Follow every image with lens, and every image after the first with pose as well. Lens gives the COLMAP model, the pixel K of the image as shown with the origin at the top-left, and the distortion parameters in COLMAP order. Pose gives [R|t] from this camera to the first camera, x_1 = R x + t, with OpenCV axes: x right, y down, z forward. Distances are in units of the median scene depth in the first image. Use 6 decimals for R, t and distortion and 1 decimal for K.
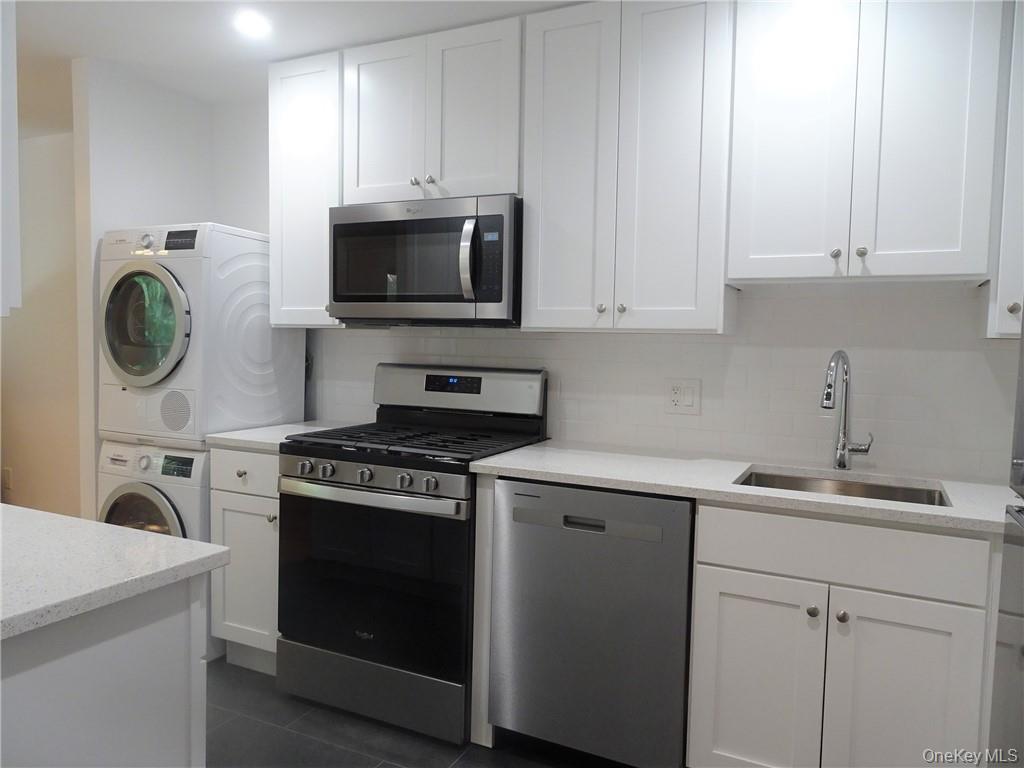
lens RADIAL K [[742.1, 0, 512.0], [0, 742.1, 384.0], [0, 0, 1]] dist [0.044035, -0.000186]
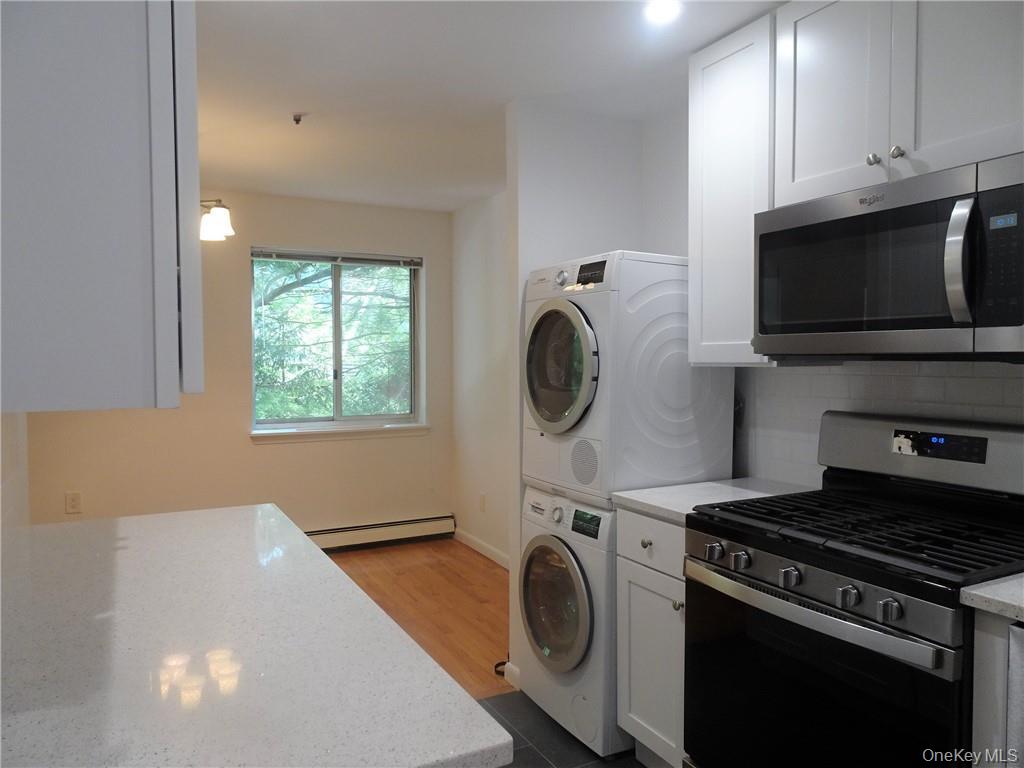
lens RADIAL K [[737.2, 0, 512.0], [0, 737.2, 384.0], [0, 0, 1]] dist [0.002063, 0.000107]
pose [[0.811664, -0.002728, -0.584119, -0.000863], [-0.014089, 0.999607, -0.024246, -0.036106], [0.583955, 0.027910, 0.811306, 0.229673]]
